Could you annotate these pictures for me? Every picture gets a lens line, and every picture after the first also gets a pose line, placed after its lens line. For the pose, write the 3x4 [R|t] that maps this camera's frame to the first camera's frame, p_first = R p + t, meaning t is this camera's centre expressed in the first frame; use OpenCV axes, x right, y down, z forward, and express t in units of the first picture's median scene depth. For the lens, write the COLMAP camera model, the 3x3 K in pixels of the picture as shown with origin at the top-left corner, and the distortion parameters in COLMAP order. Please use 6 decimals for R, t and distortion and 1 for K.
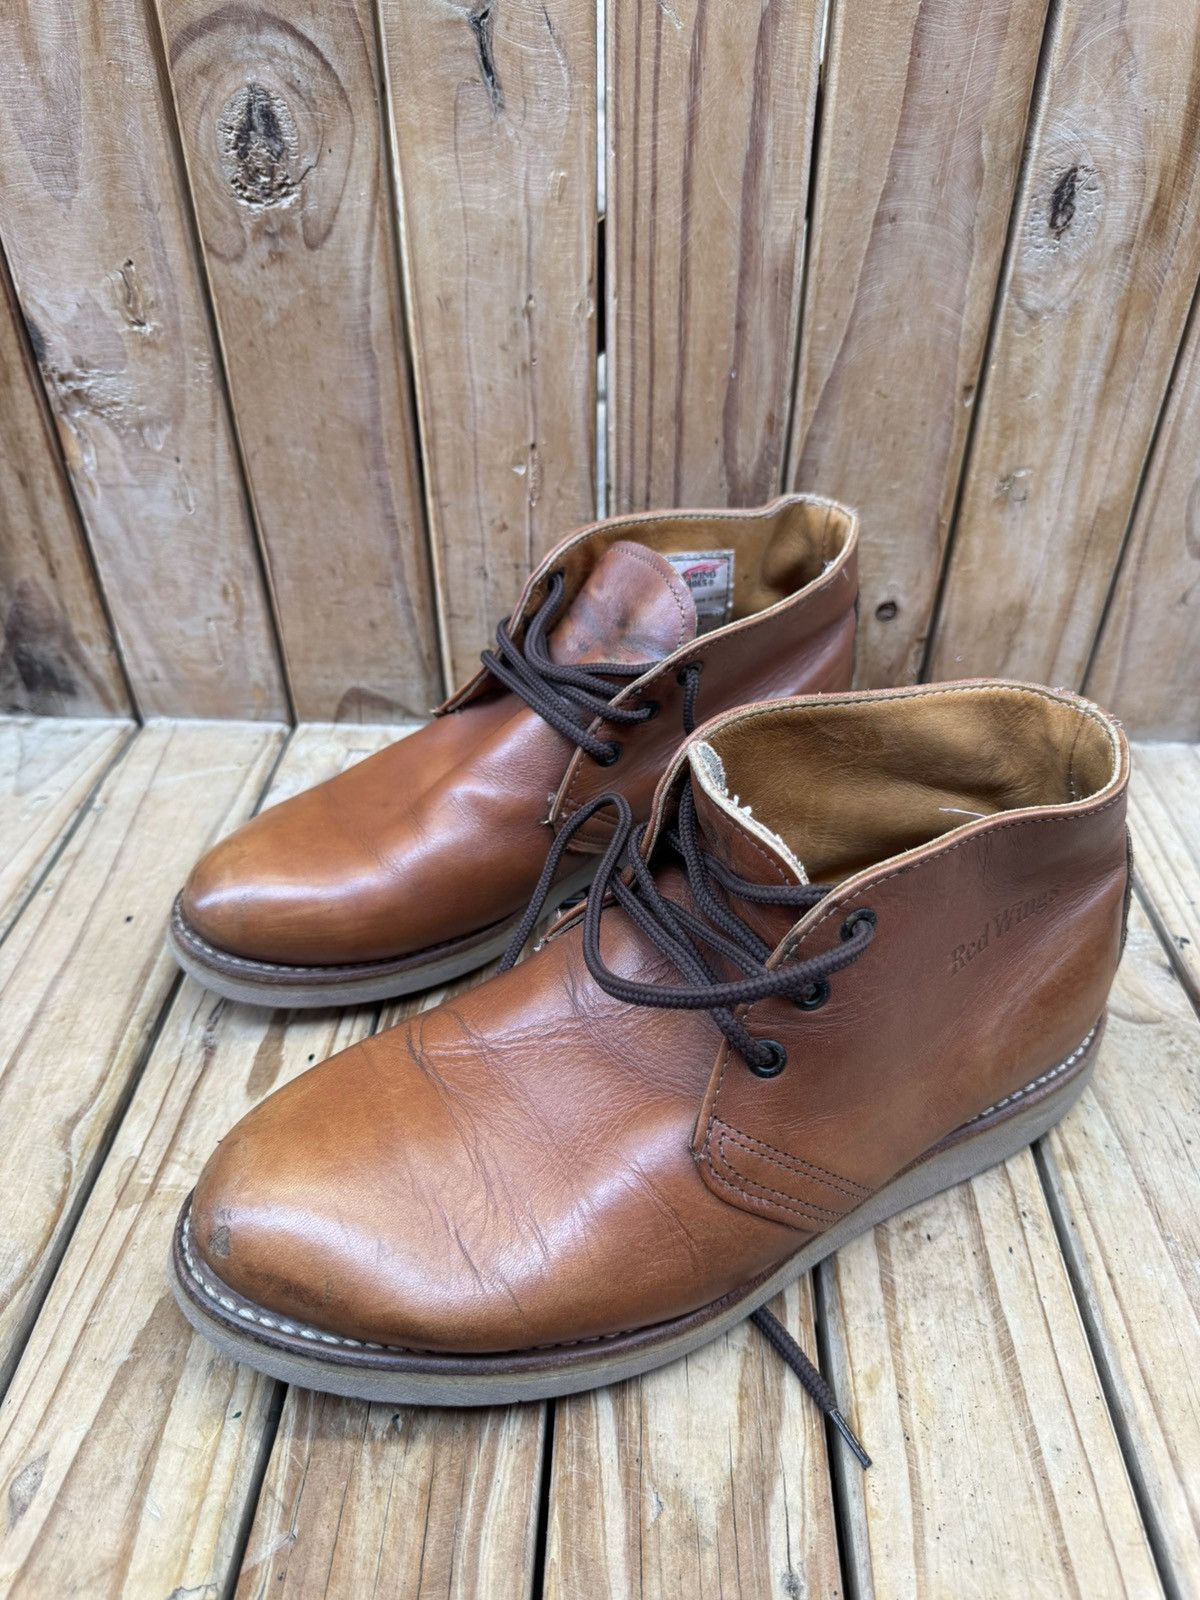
lens RADIAL K [[1108.1, 0, 598.1], [0, 1108.1, 812.1], [0, 0, 1]] dist [-0.001689, -0.006625]
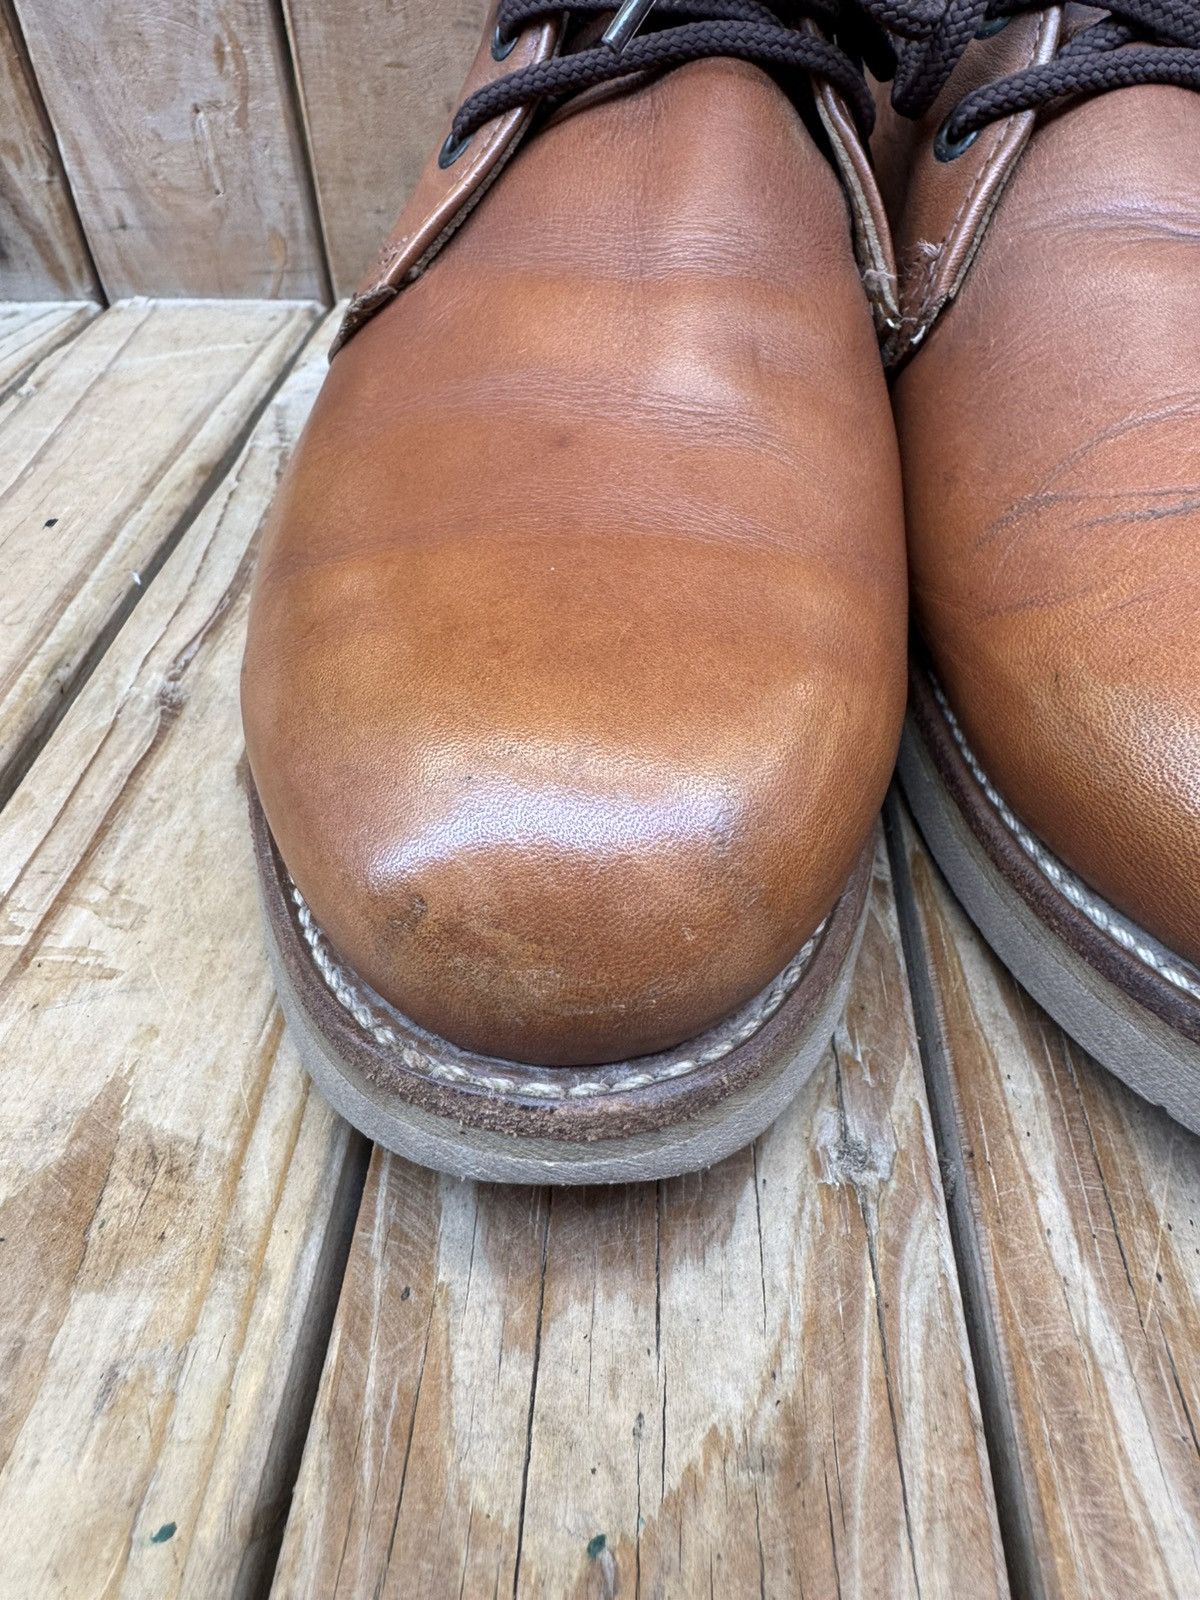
lens RADIAL K [[1108.1, 0, 609.0], [0, 1108.1, 709.9], [0, 0, 1]] dist [-0.001689, -0.006625]
pose [[0.999044, -0.005182, -0.043407, -0.108920], [0.007359, 0.998715, 0.050148, 0.171983], [0.043091, -0.050419, 0.997798, 0.439157]]
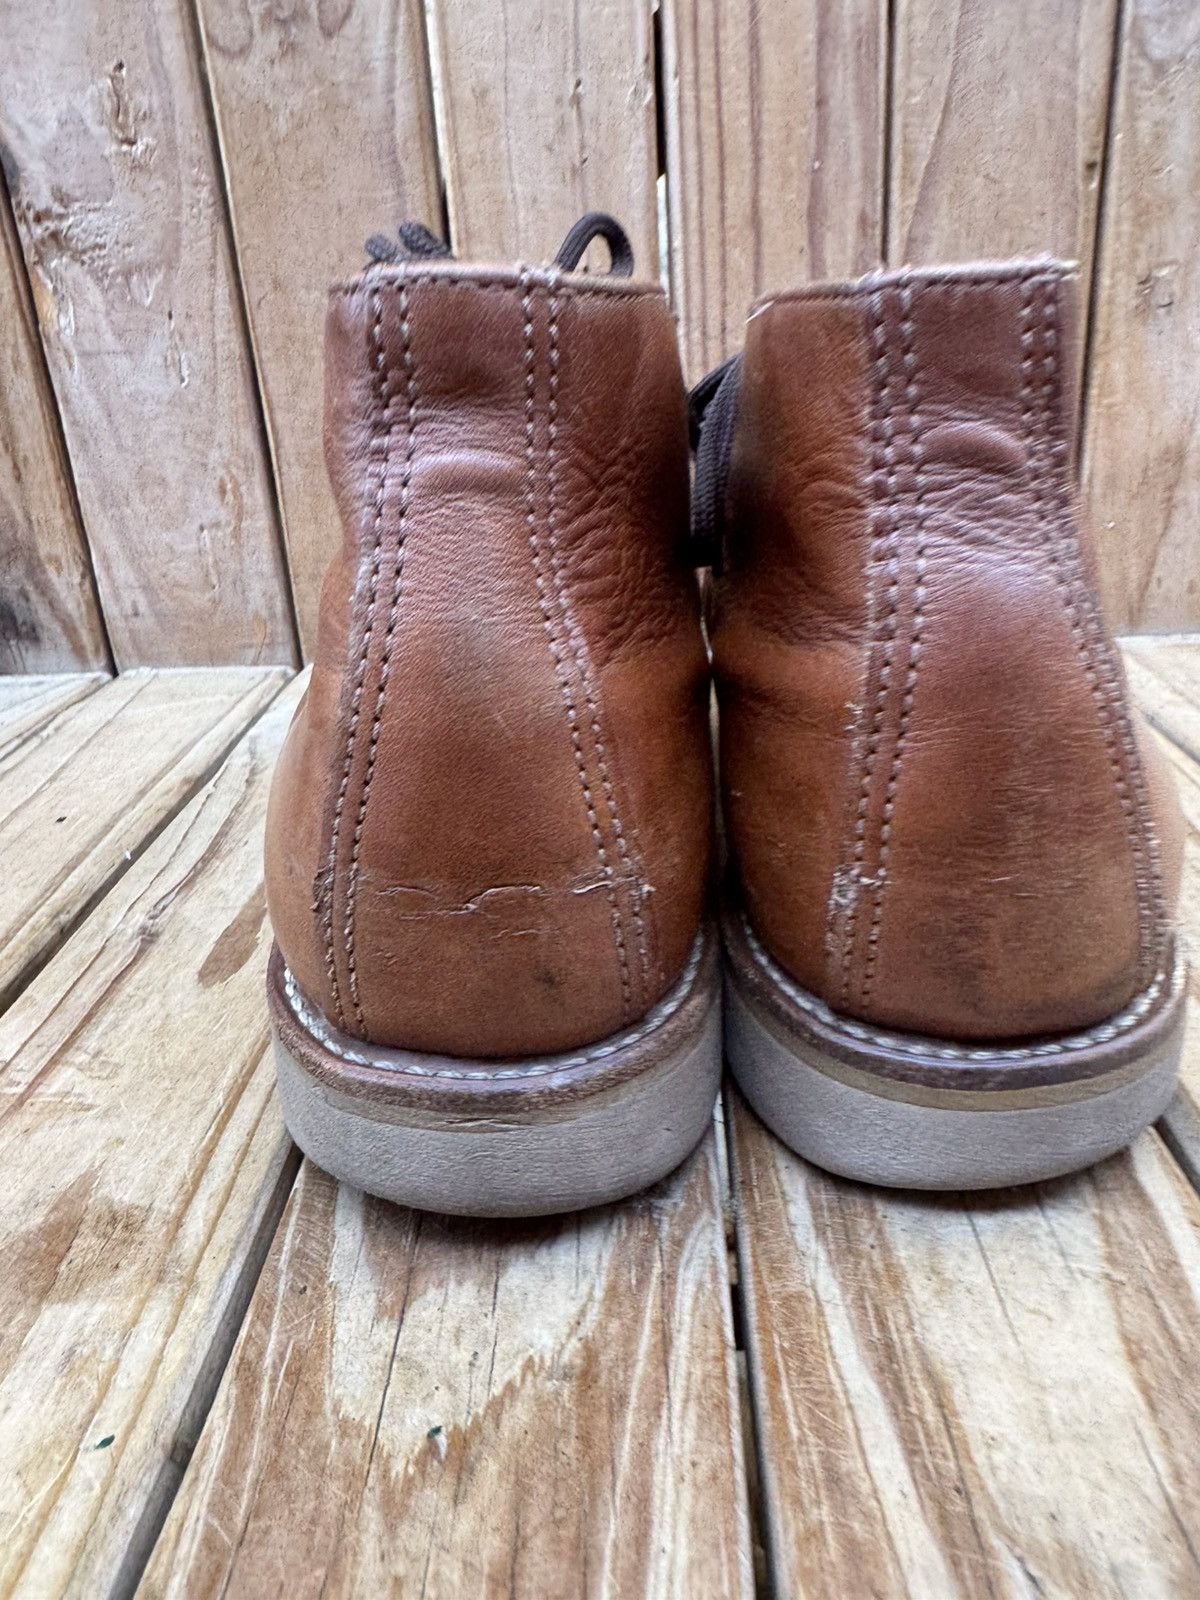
lens RADIAL K [[1108.1, 0, 612.2], [0, 1108.1, 724.2], [0, 0, 1]] dist [-0.001689, -0.006625]
pose [[0.998397, -0.056184, -0.006904, -0.057113], [0.052045, 0.959058, -0.278388, 0.262614], [0.022262, 0.277582, 0.960444, 0.304983]]
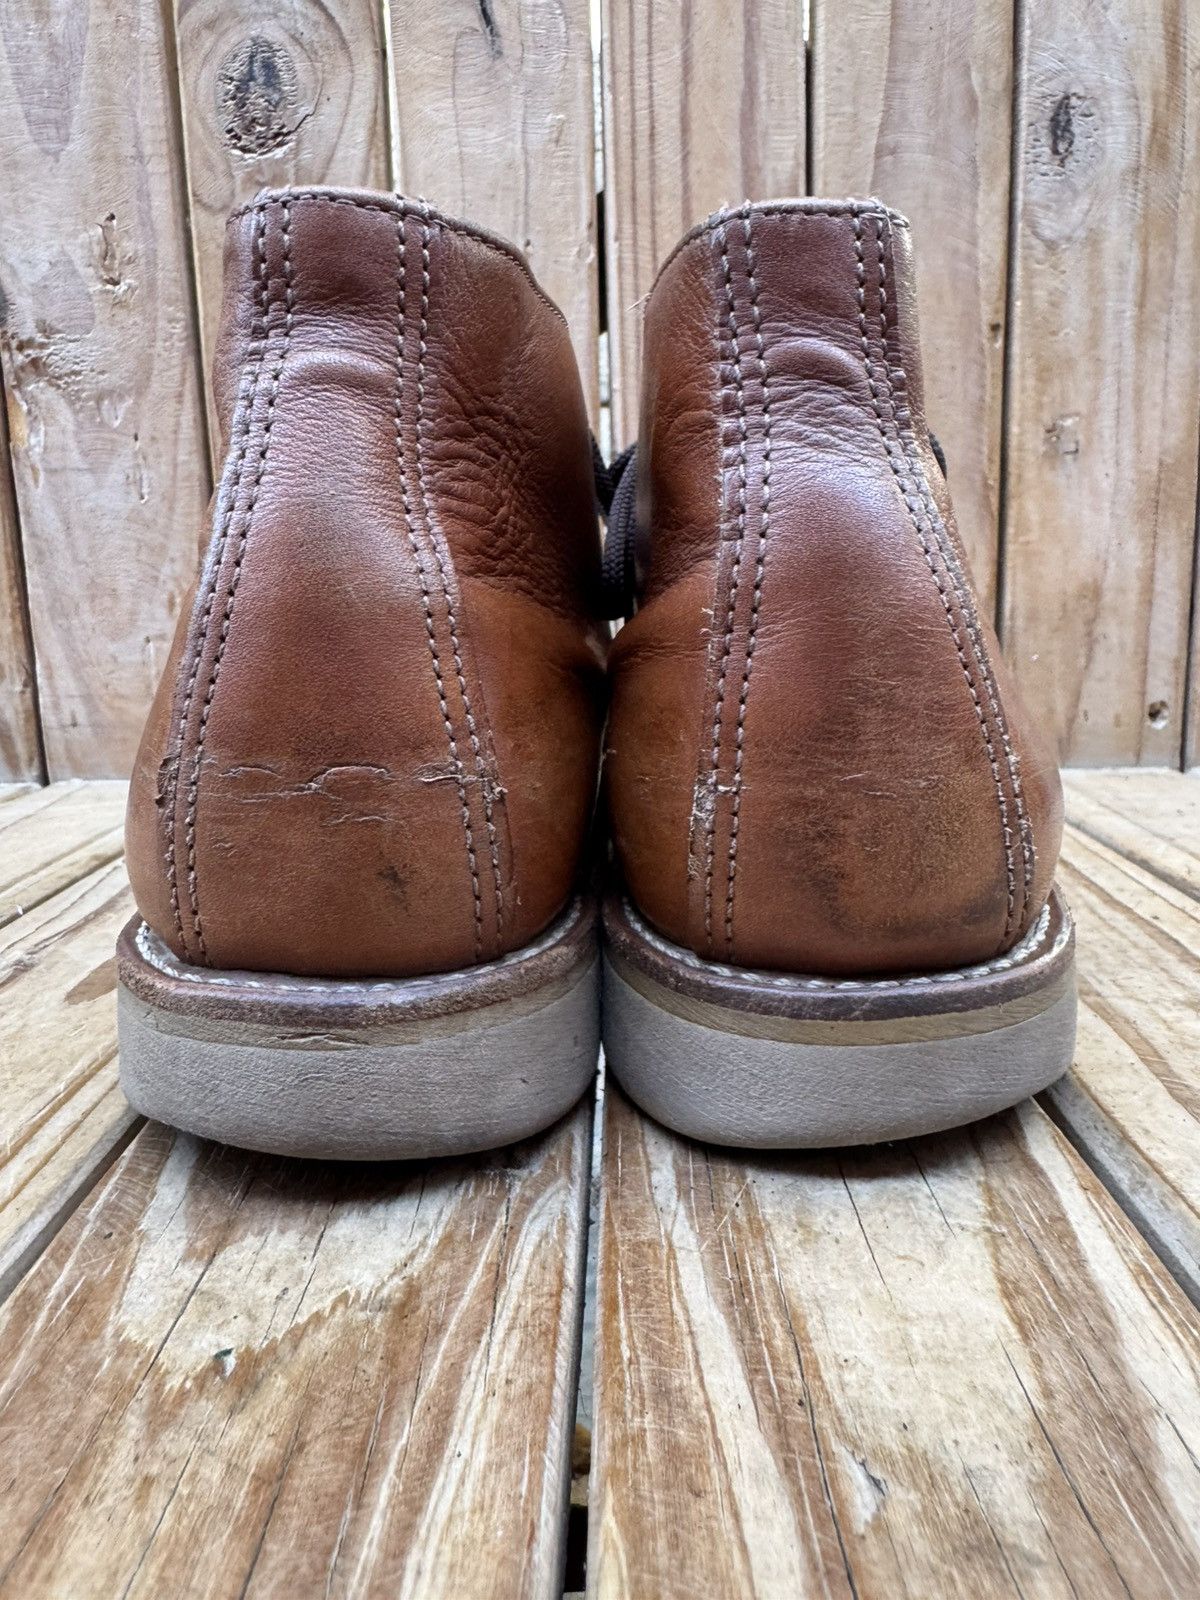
lens RADIAL K [[1108.1, 0, 608.4], [0, 1108.1, 747.0], [0, 0, 1]] dist [-0.001689, -0.006625]
pose [[0.999343, -0.029766, 0.020673, -0.024051], [0.035915, 0.889765, -0.455003, 0.362941], [-0.004851, 0.455447, 0.890250, 0.343986]]
